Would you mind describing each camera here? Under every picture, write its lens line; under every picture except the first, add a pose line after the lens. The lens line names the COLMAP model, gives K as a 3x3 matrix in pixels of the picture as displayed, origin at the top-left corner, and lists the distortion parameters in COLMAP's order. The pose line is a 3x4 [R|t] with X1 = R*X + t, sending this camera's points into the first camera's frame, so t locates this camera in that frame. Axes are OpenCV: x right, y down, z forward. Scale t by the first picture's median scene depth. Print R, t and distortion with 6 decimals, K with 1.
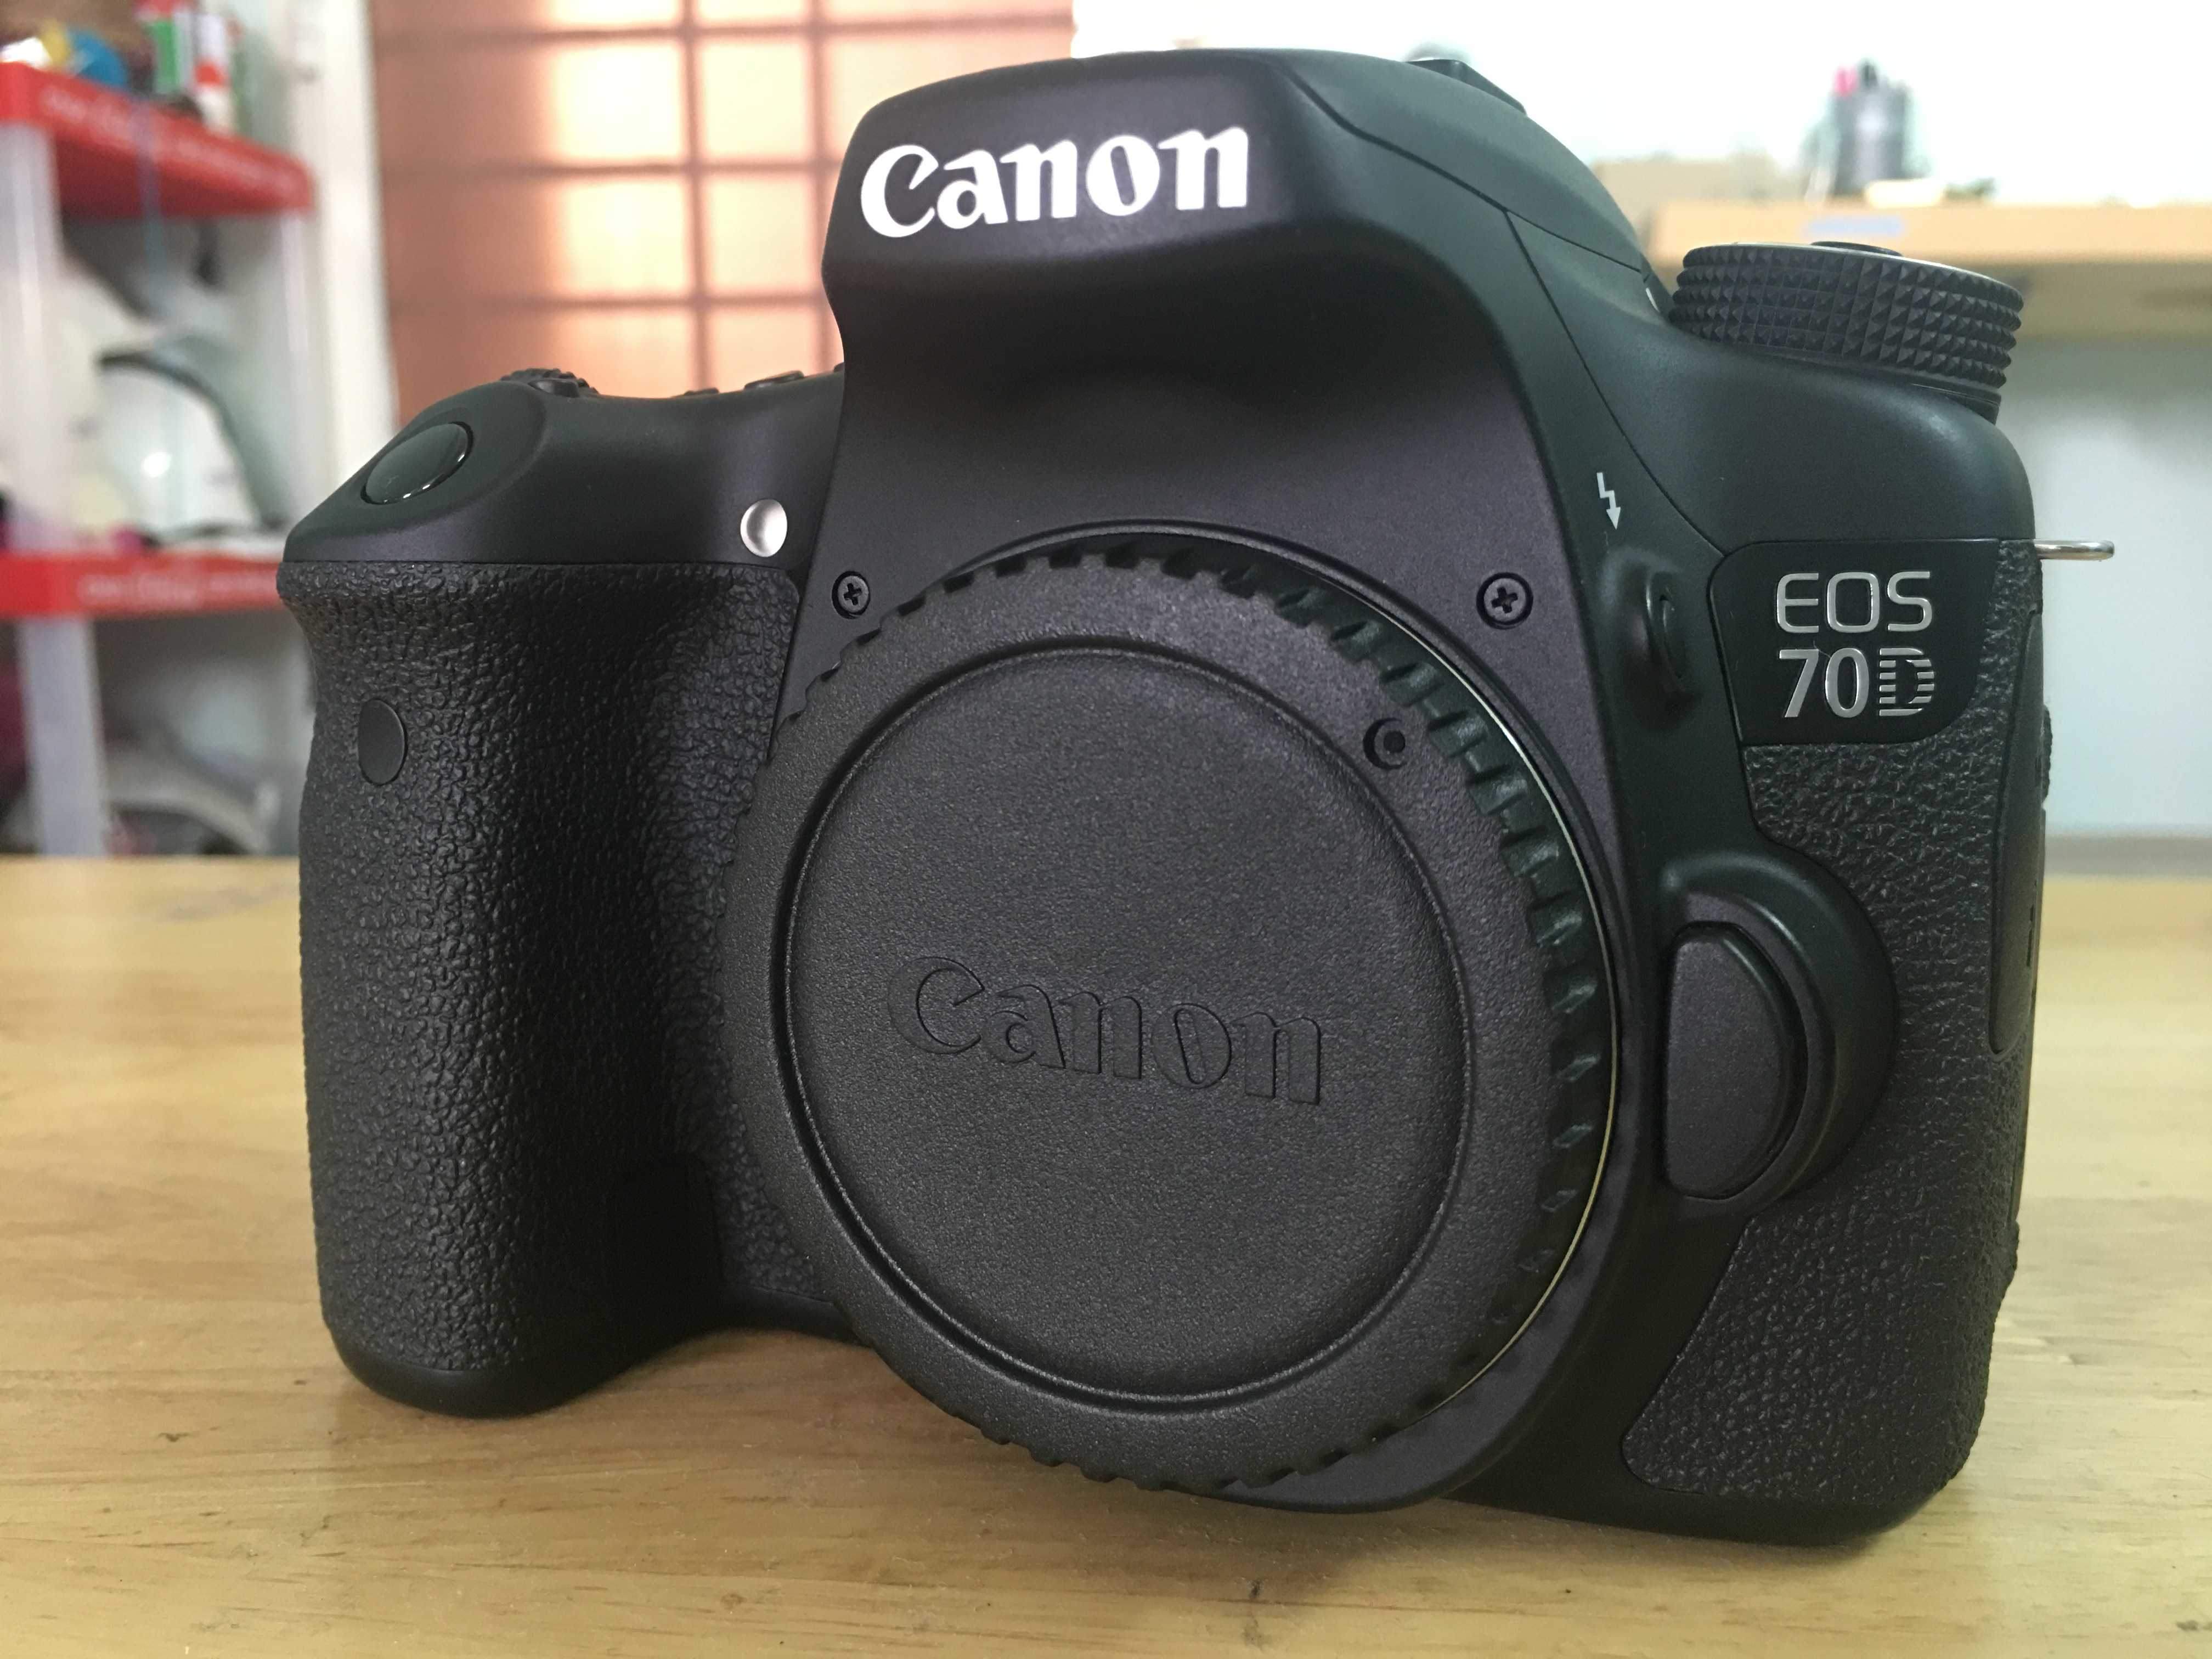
lens RADIAL K [[1840.8, 0, 1106.0], [0, 1840.8, 829.5], [0, 0, 1]] dist [0.054573, -0.096795]
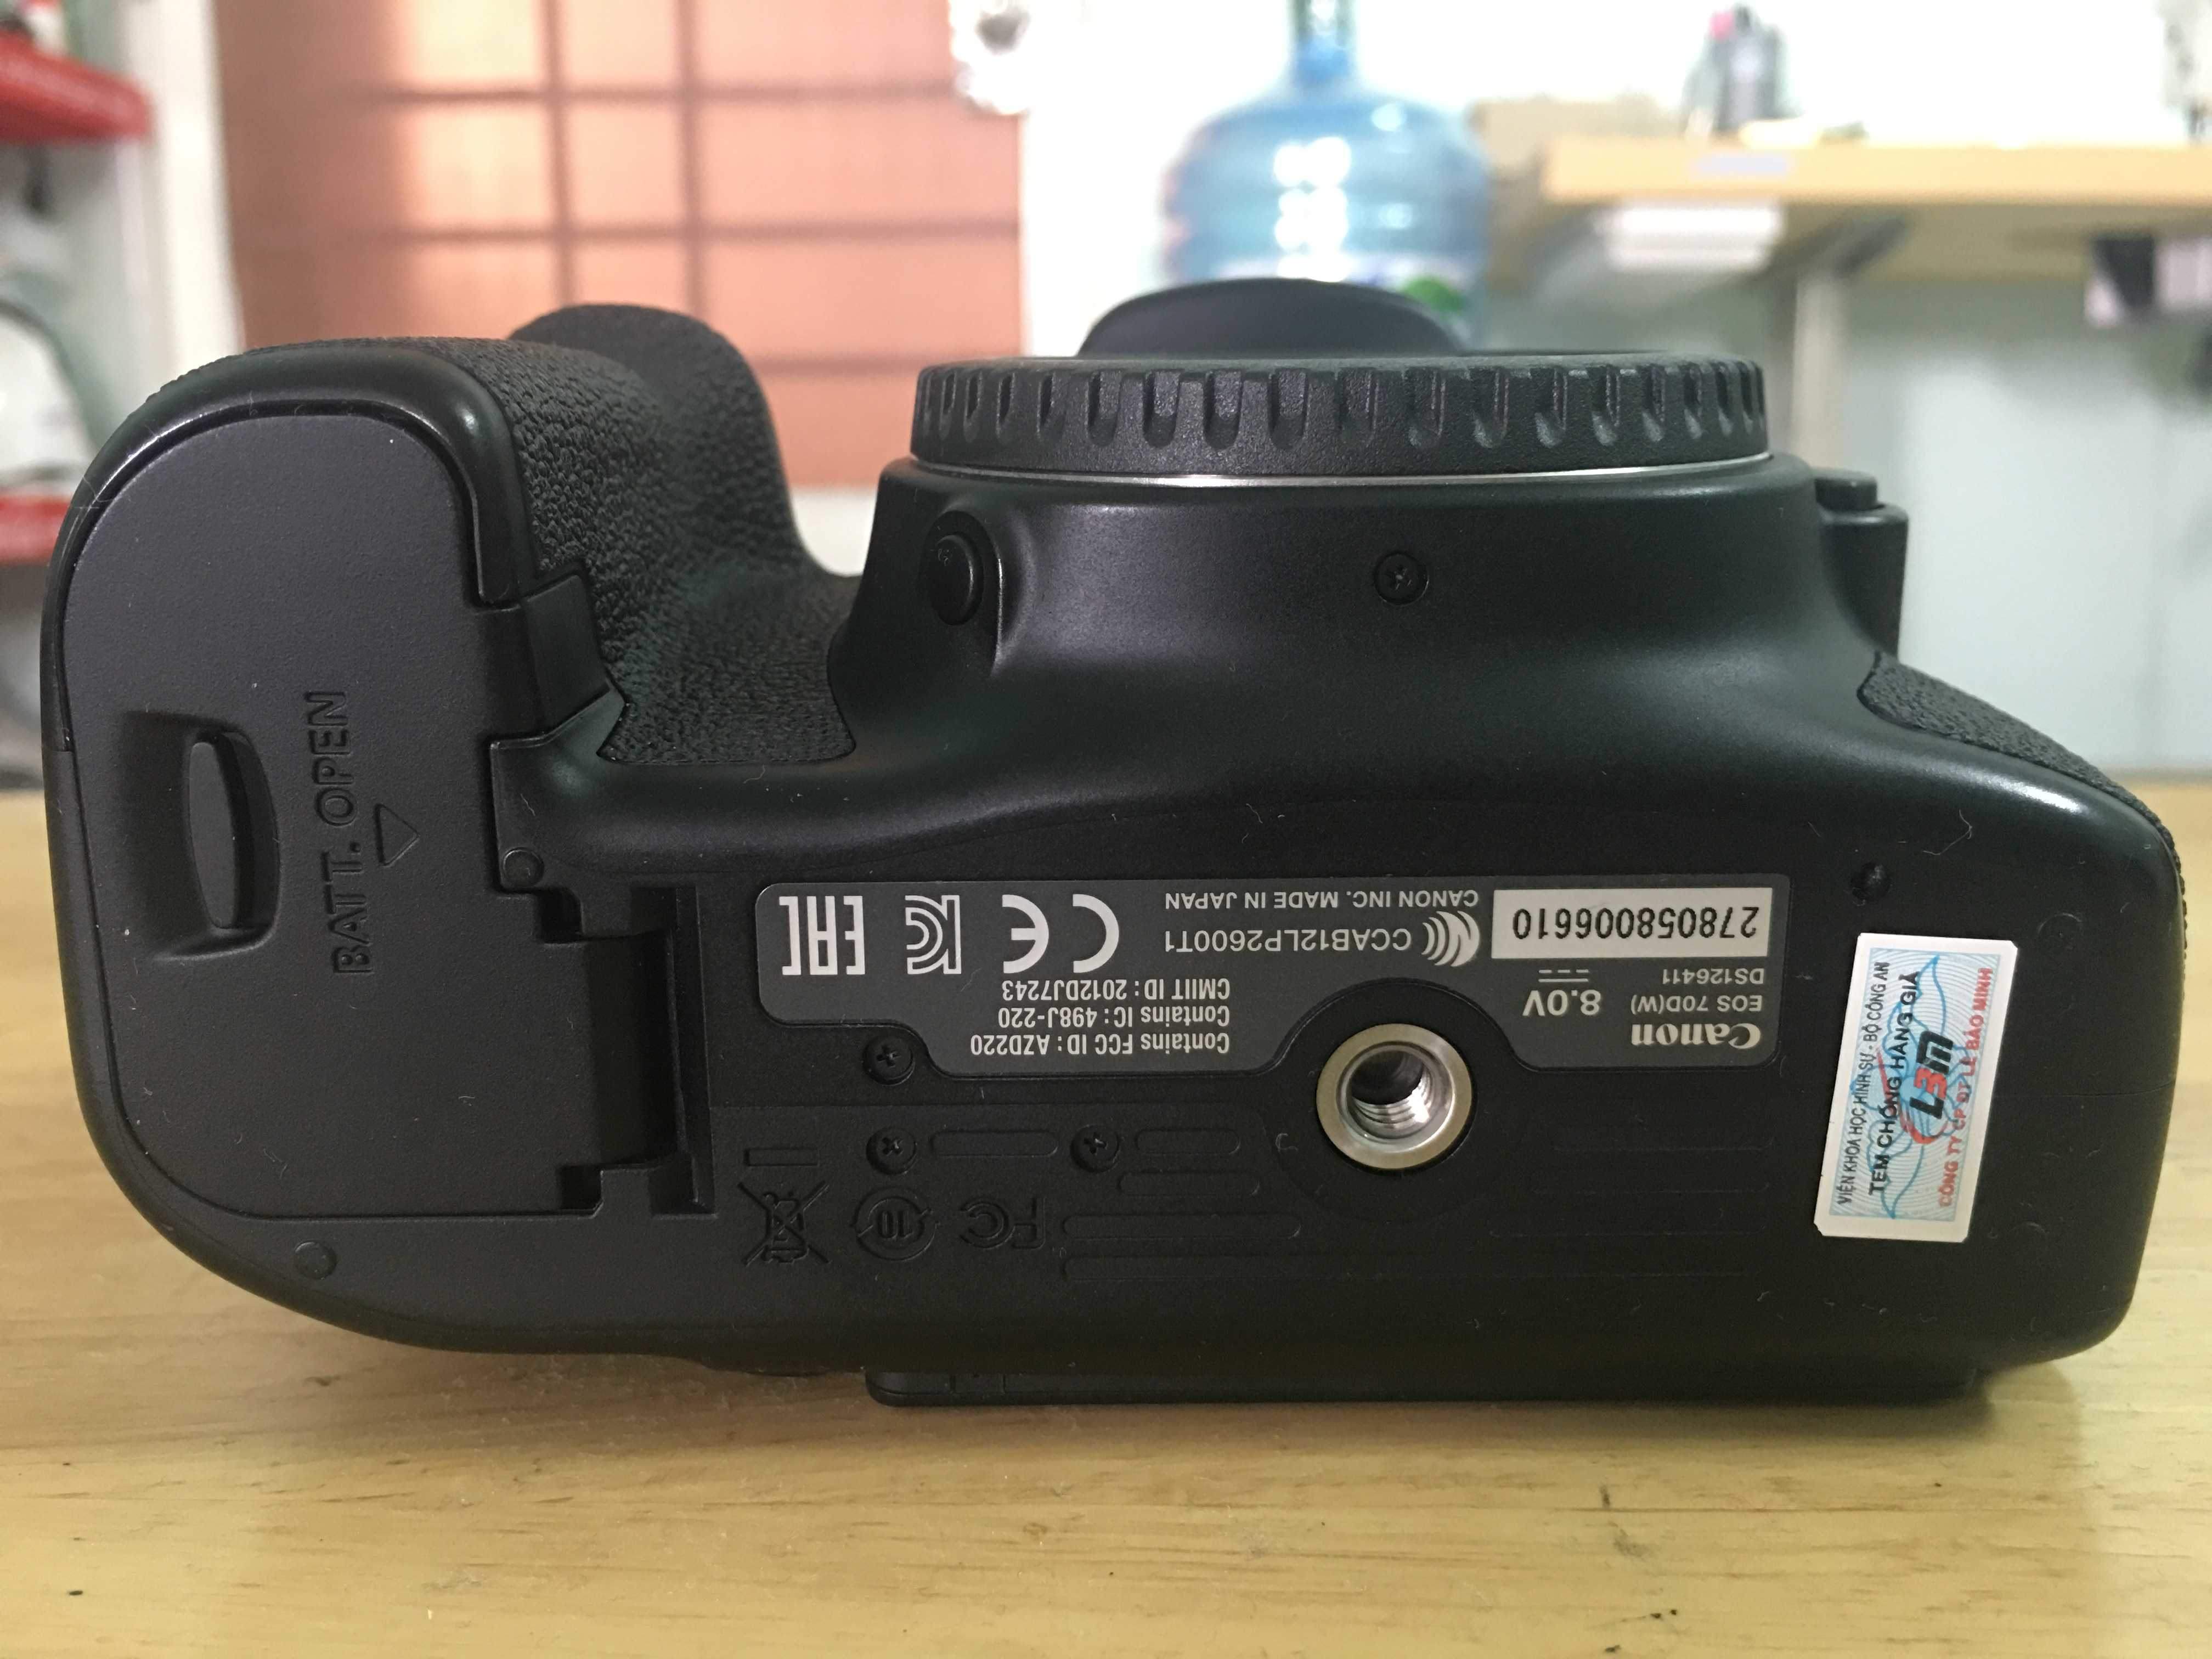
lens RADIAL K [[1840.8, 0, 1106.0], [0, 1840.8, 829.5], [0, 0, 1]] dist [0.054573, -0.096795]
pose [[0.997402, -0.013998, 0.070664, -0.217220], [0.012044, 0.999536, 0.027991, 0.049766], [-0.071023, -0.027067, 0.997107, 0.108251]]
